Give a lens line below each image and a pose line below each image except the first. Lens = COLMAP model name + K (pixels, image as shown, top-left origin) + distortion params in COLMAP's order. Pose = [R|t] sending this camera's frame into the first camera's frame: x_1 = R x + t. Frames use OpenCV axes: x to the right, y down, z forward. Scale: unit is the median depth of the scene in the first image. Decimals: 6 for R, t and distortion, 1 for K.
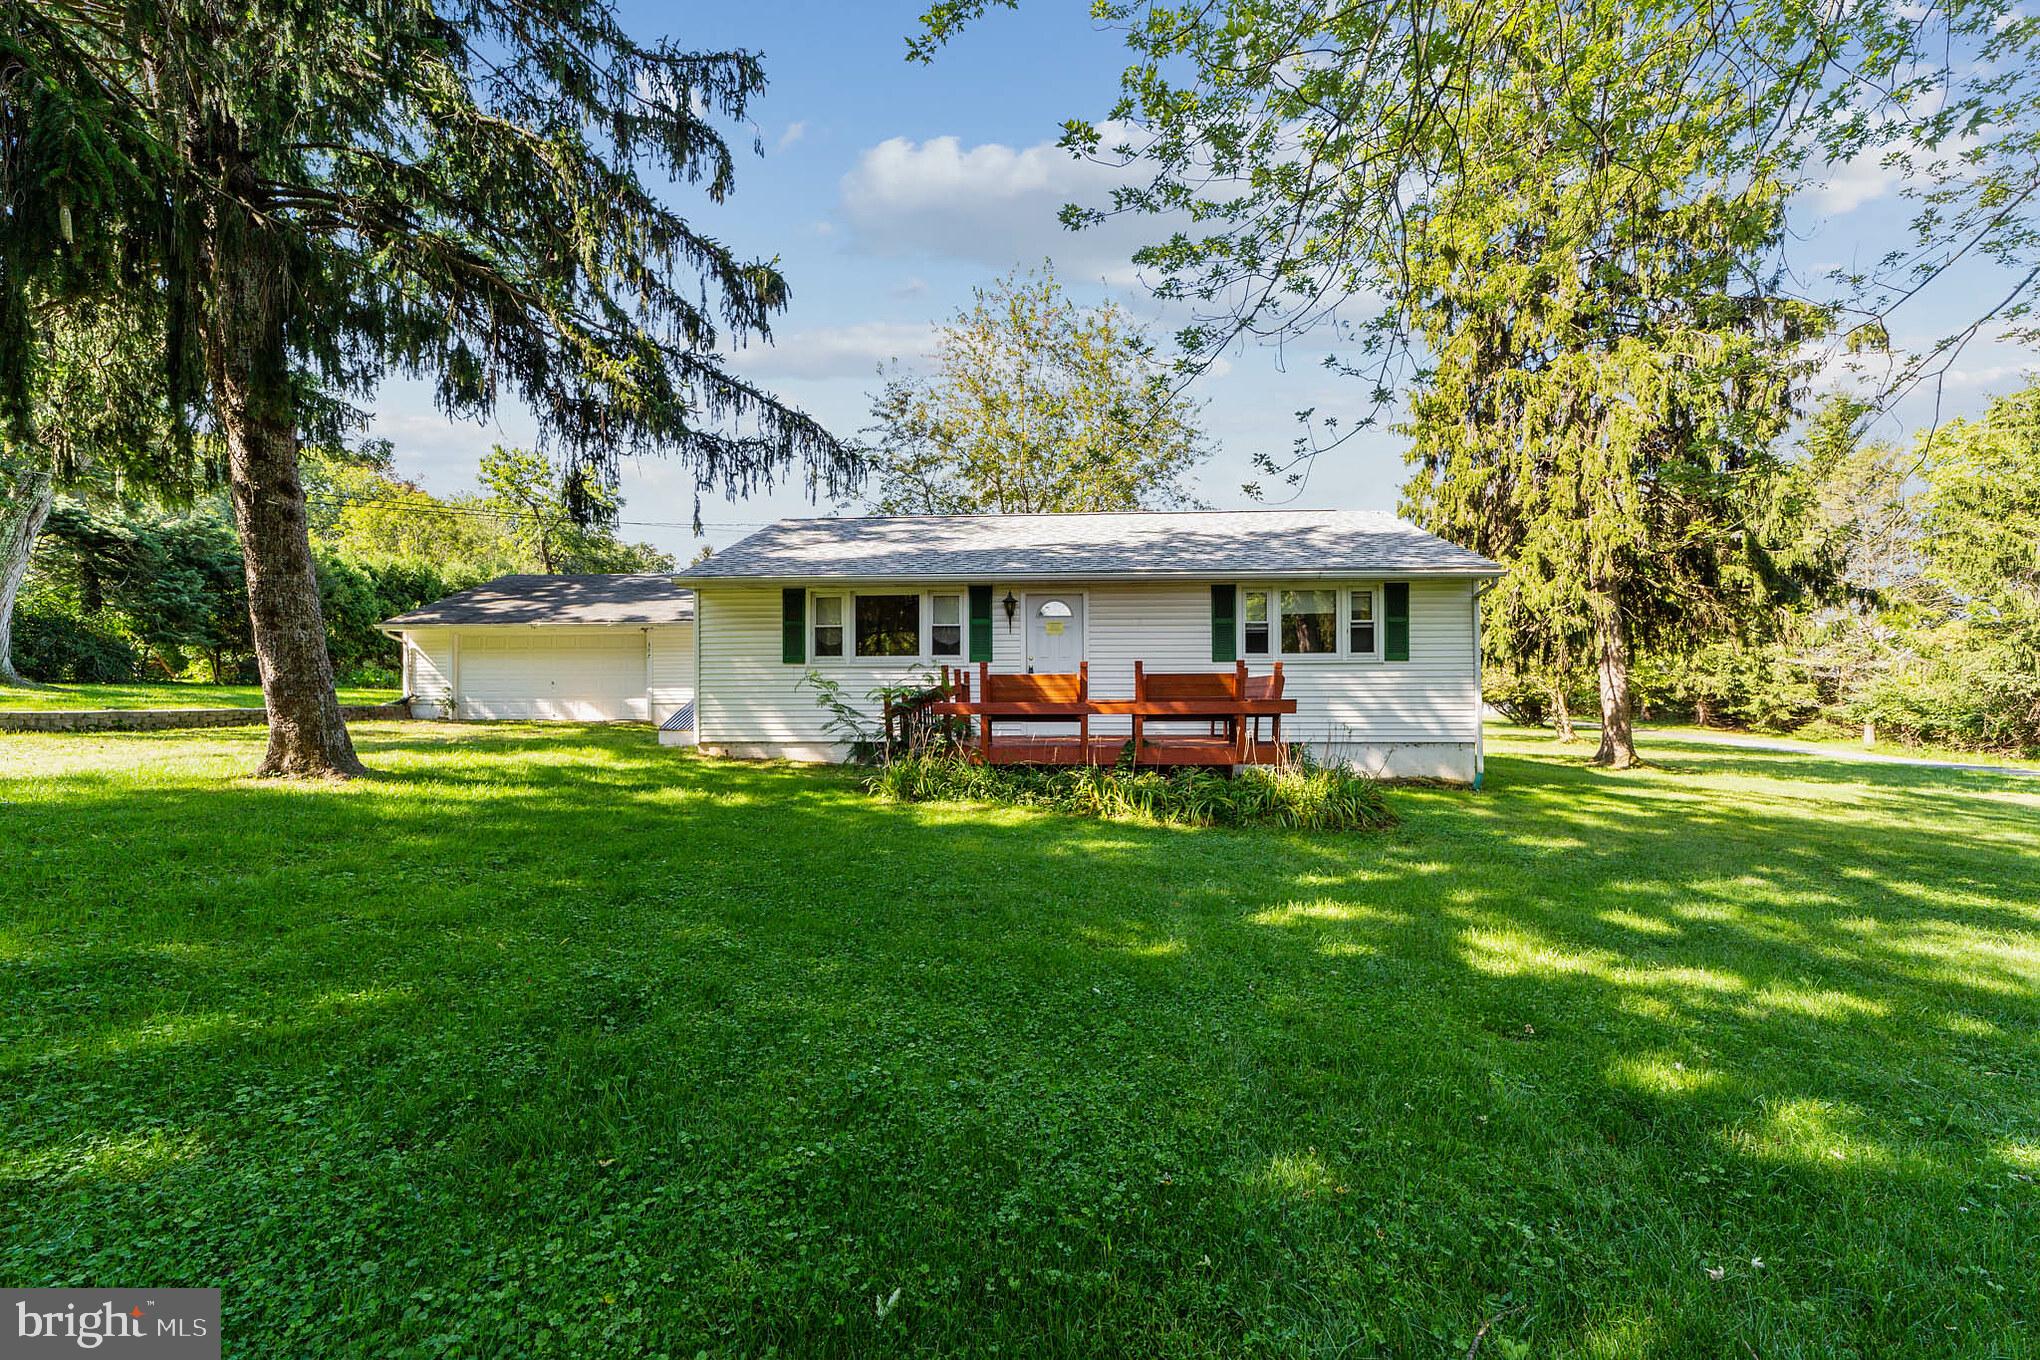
lens RADIAL K [[797.6, 0, 1009.9], [0, 797.6, 680.9], [0, 0, 1]] dist [-0.018856, 0.009424]
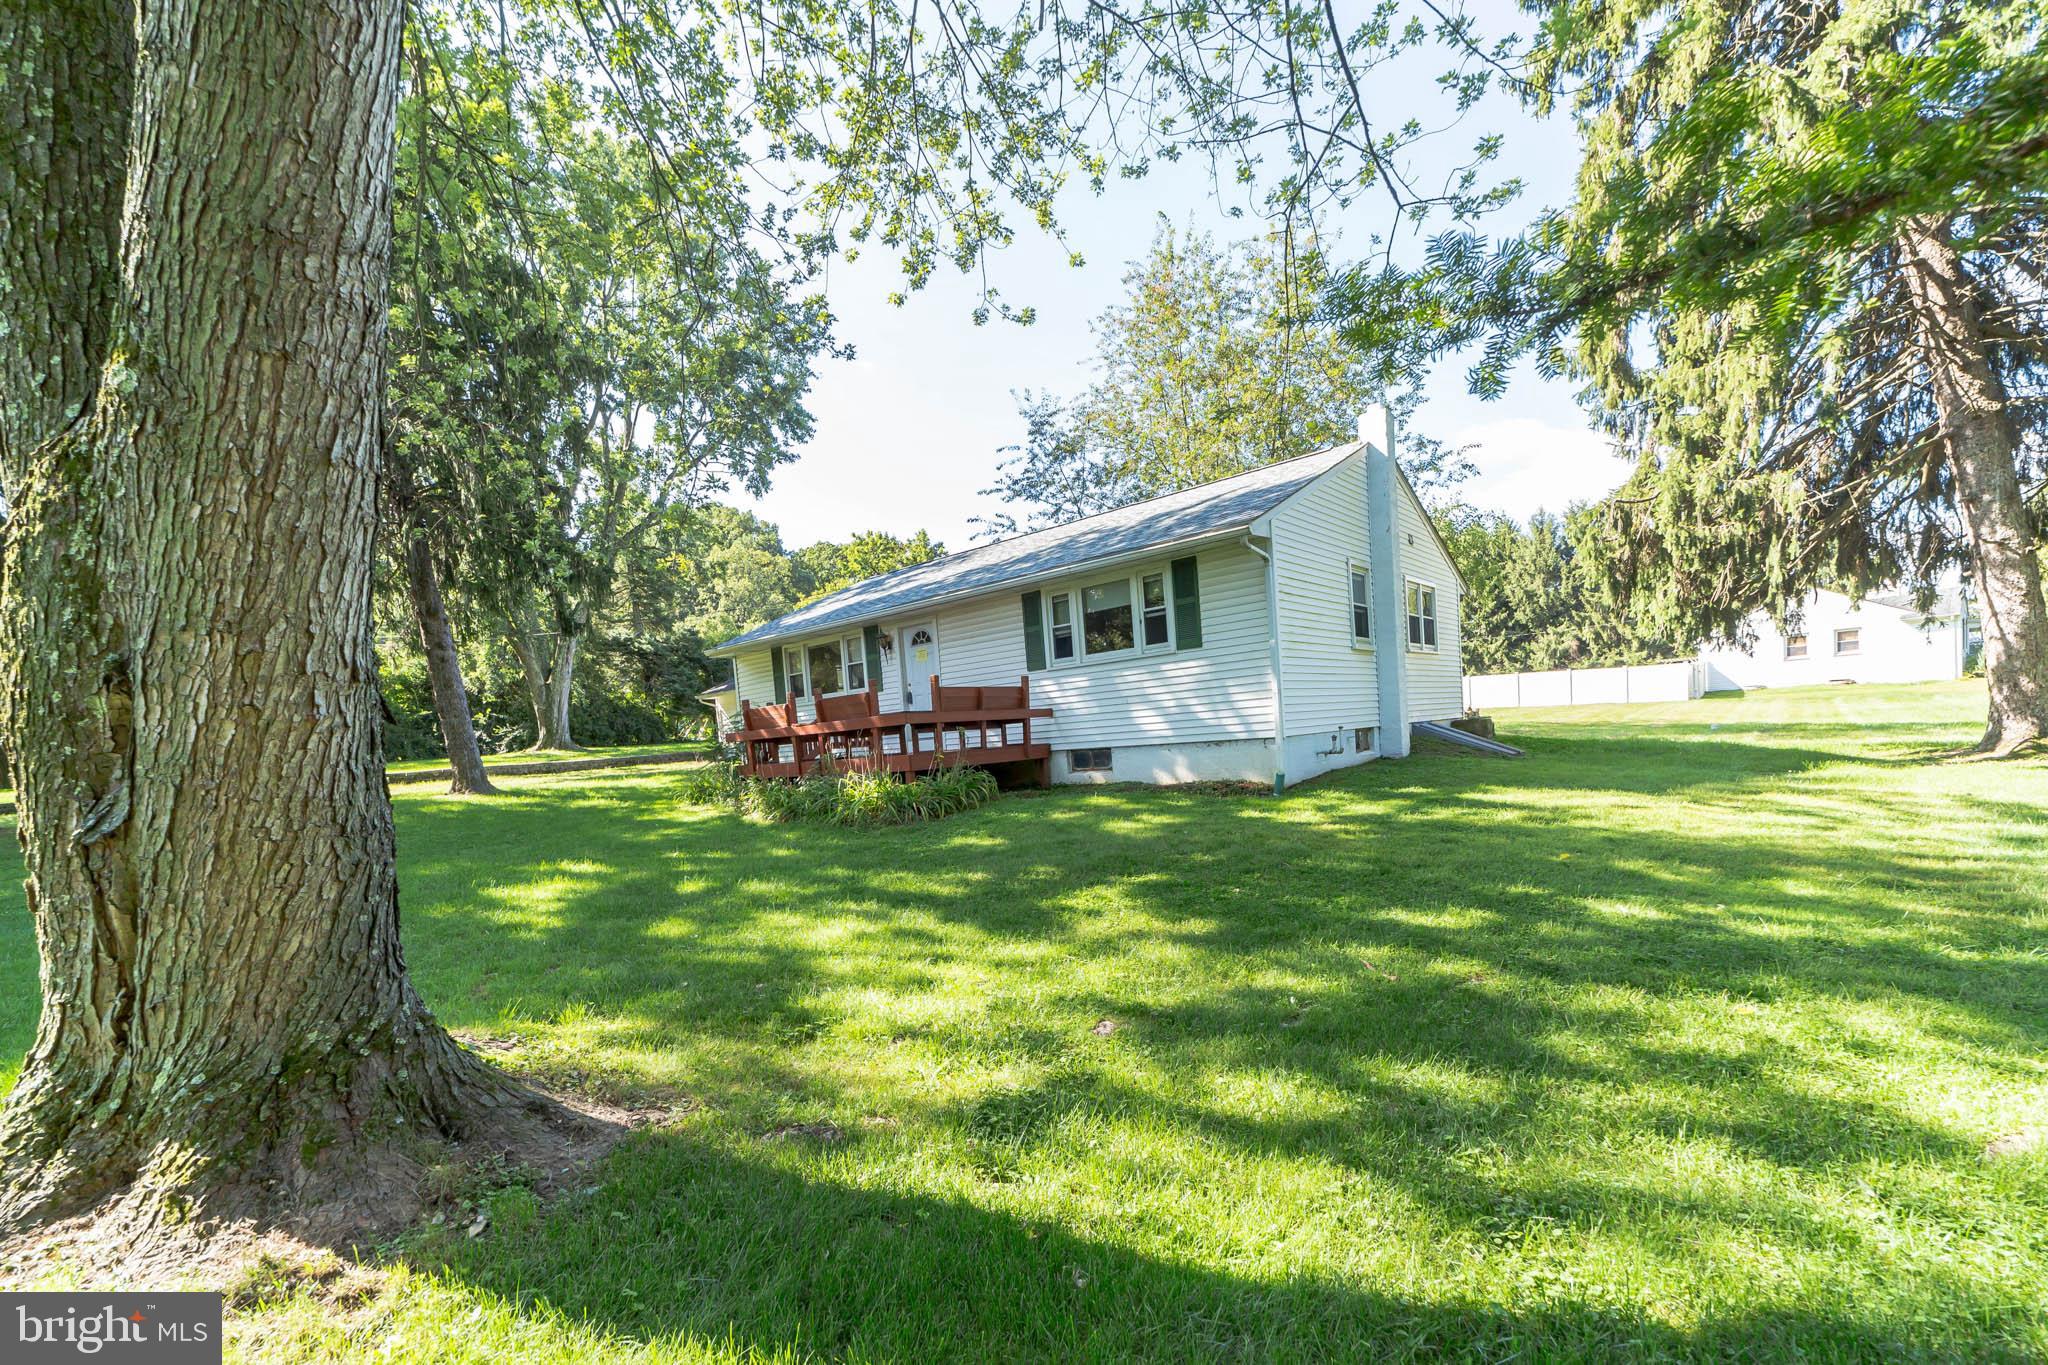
lens RADIAL K [[800.7, 0, 1013.8], [0, 800.7, 683.4], [0, 0, 1]] dist [-0.018856, 0.009424]
pose [[0.774857, -0.093532, -0.625178, 0.866072], [0.084333, 0.995448, -0.044403, 0.033322], [0.626485, -0.018317, 0.779218, 0.213672]]
